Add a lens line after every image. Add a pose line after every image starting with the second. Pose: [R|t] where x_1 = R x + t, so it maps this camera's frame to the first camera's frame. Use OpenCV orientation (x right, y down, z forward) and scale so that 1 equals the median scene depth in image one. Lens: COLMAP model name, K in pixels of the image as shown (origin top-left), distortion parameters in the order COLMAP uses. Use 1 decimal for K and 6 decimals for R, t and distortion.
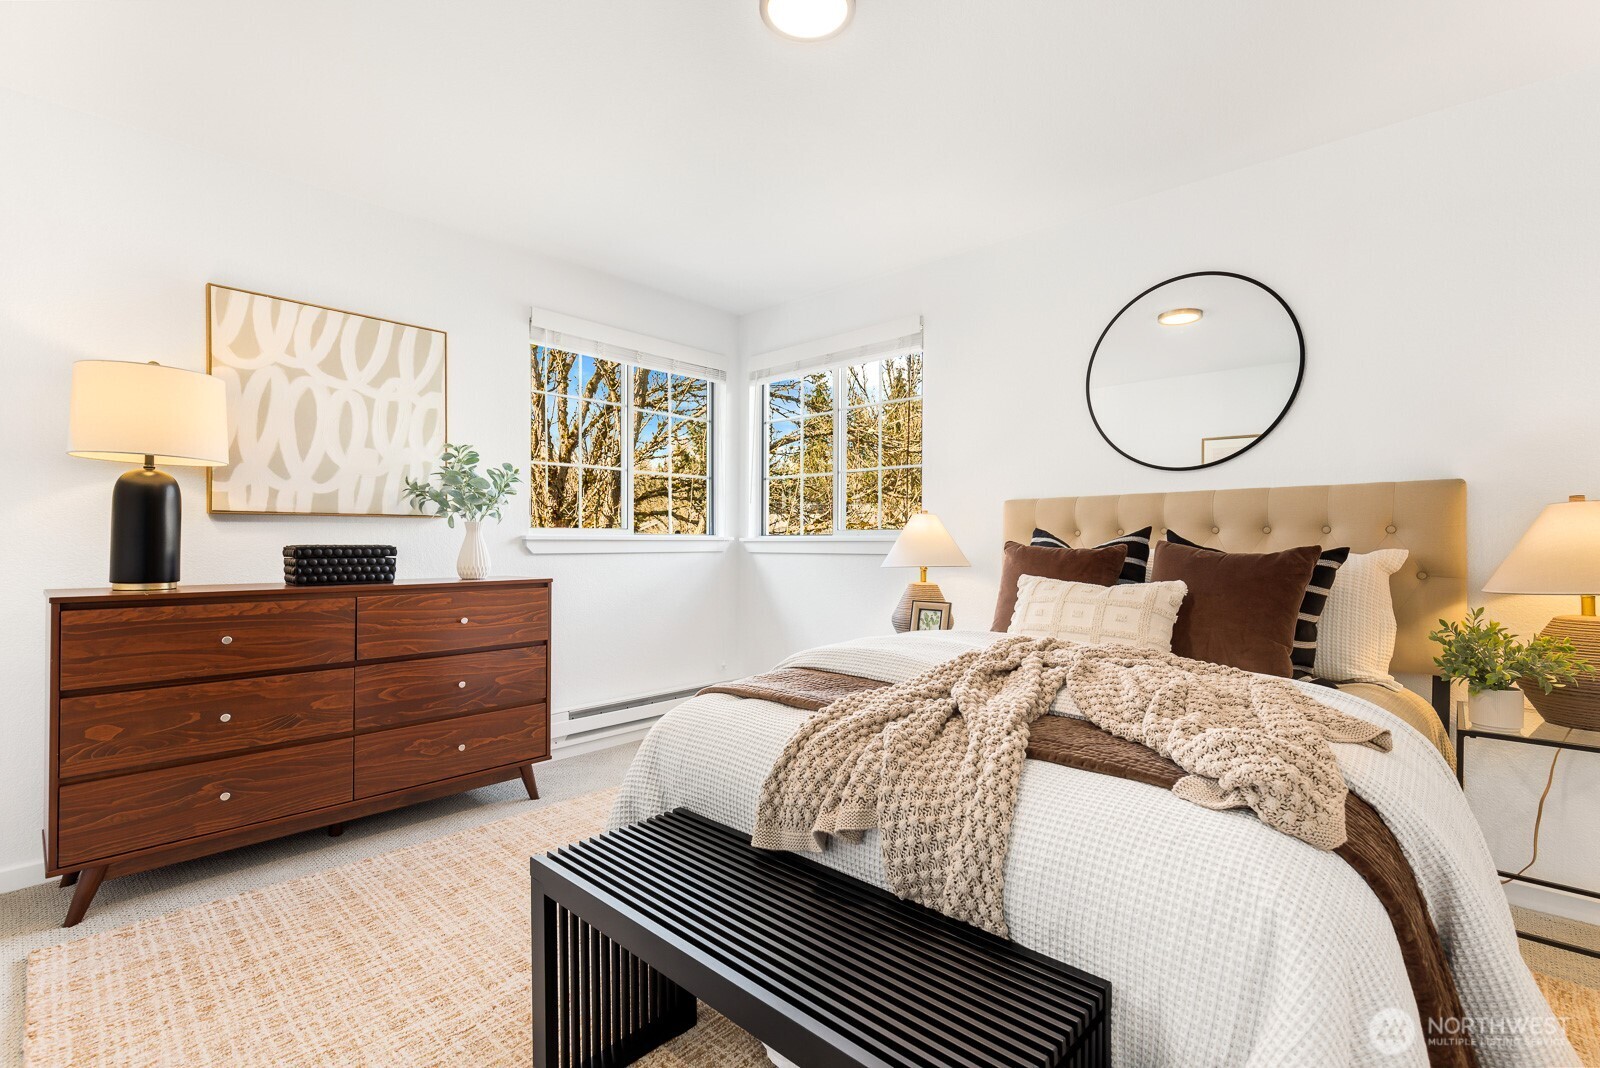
lens RADIAL K [[719.7, 0, 801.5], [0, 719.7, 540.5], [0, 0, 1]] dist [0.006452, -0.000706]
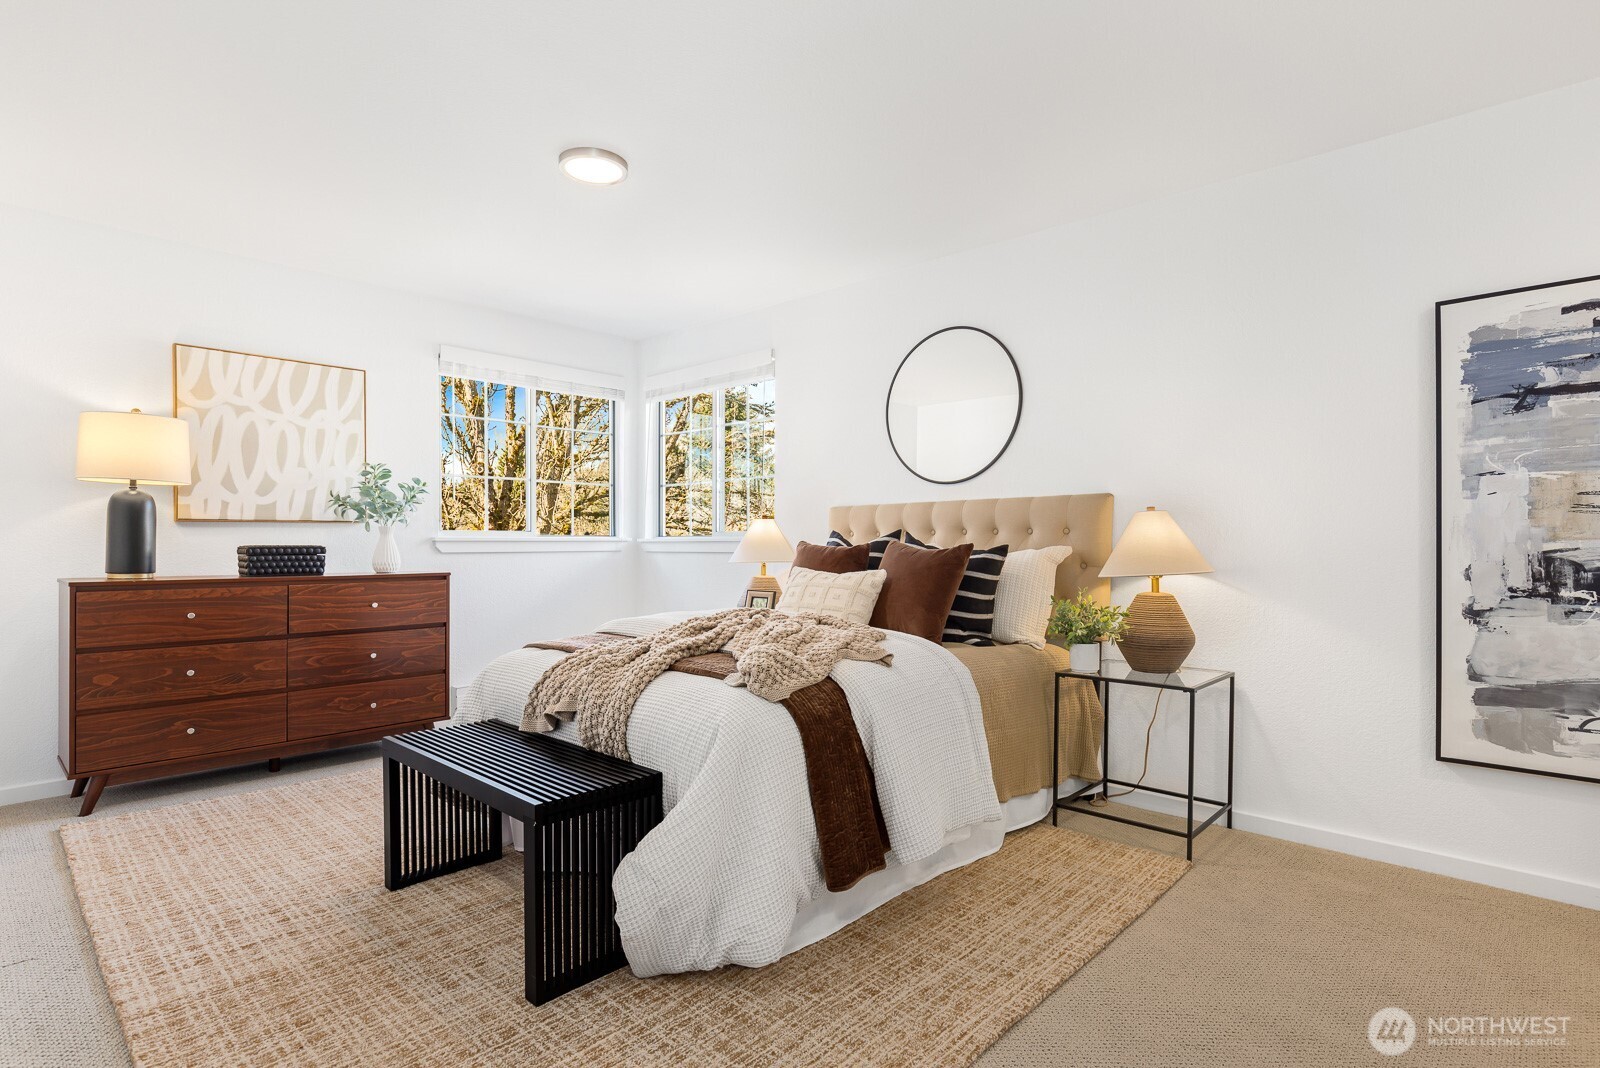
lens RADIAL K [[797.1, 0, 802.4], [0, 797.1, 542.9], [0, 0, 1]] dist [-0.001220, 0.001006]
pose [[0.999974, -0.003040, -0.006492, 0.323575], [0.003059, 0.999991, 0.002782, 0.000797], [0.006483, -0.002802, 0.999975, -0.436160]]
